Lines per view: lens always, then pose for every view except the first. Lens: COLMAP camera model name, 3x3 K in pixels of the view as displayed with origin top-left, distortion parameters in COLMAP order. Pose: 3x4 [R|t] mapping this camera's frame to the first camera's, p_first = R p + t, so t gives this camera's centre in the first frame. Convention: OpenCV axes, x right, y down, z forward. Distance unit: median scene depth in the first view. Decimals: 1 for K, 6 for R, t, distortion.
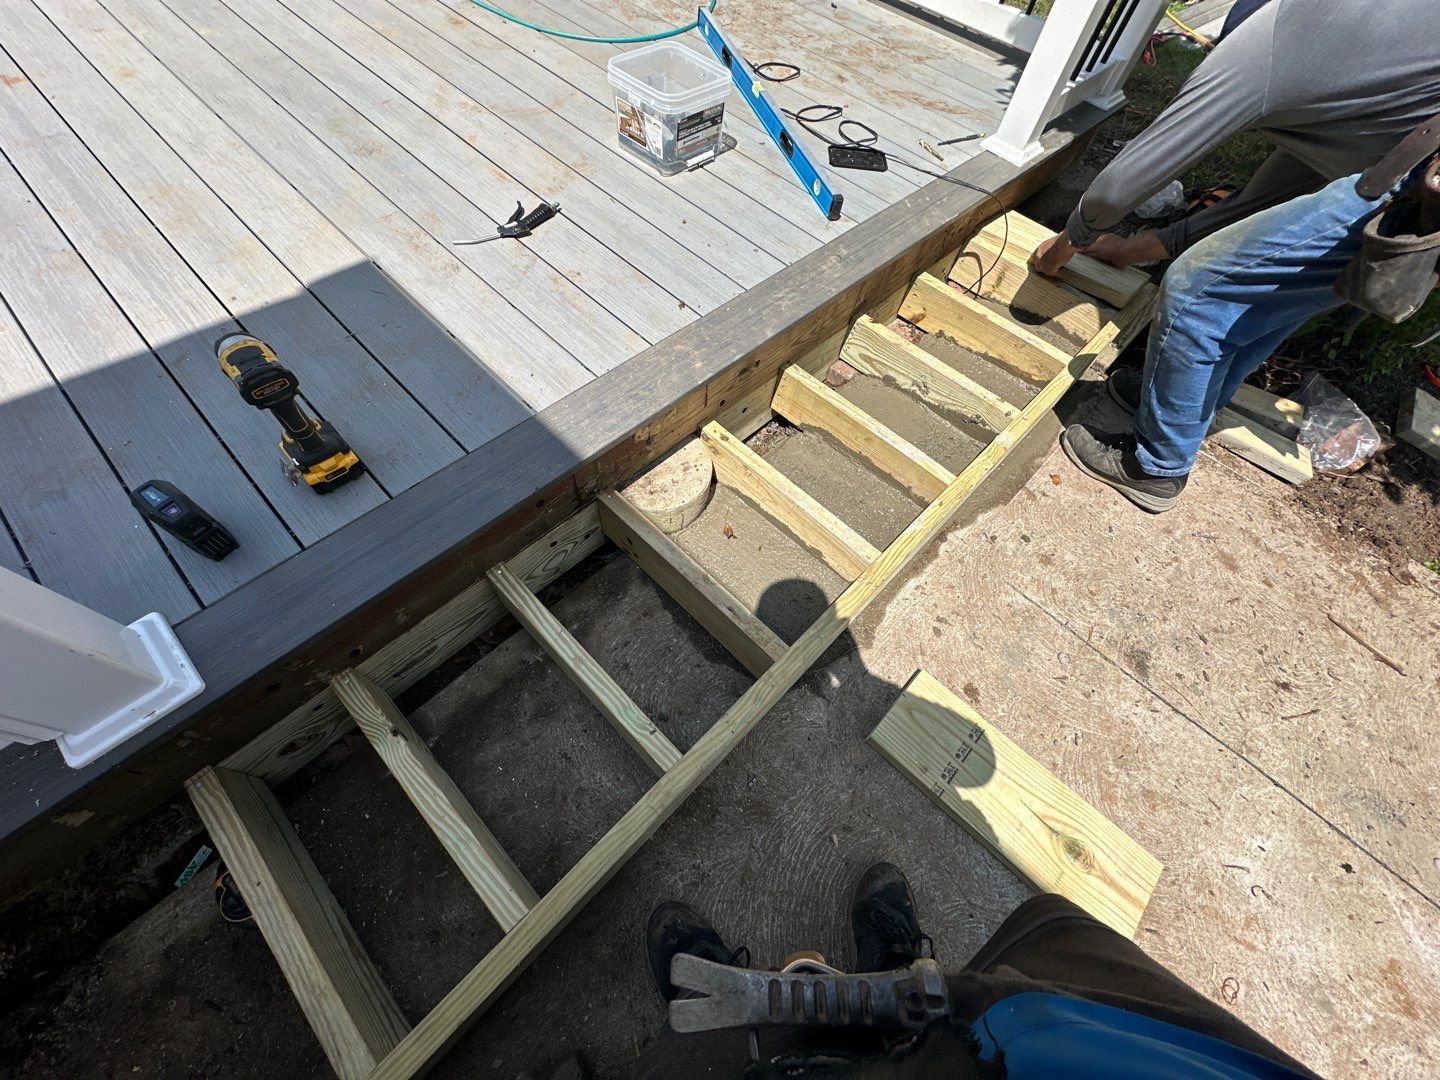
lens RADIAL K [[572.6, 0, 721.8], [0, 572.6, 545.1], [0, 0, 1]] dist [-0.000409, -0.000125]
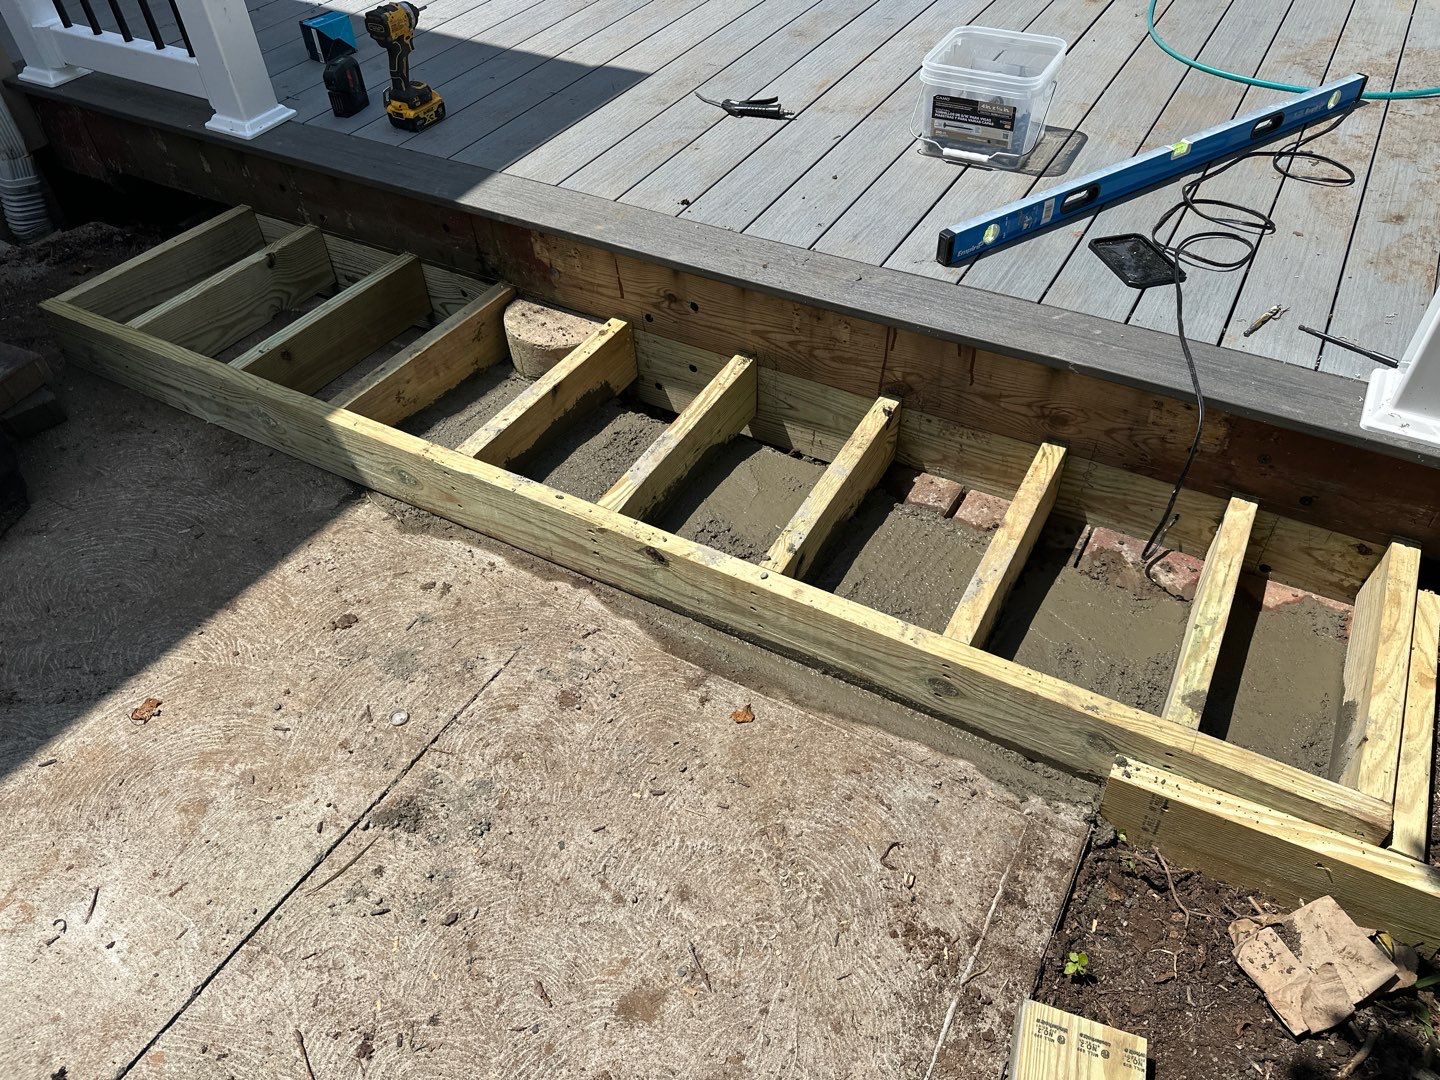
lens RADIAL K [[982.1, 0, 724.4], [0, 982.1, 535.2], [0, 0, 1]] dist [0.010042, -0.020939]
pose [[0.264040, 0.616837, -0.741482, 1.438717], [-0.801526, 0.567950, 0.187055, -0.463294], [0.536507, 0.544926, 0.644372, 0.319415]]
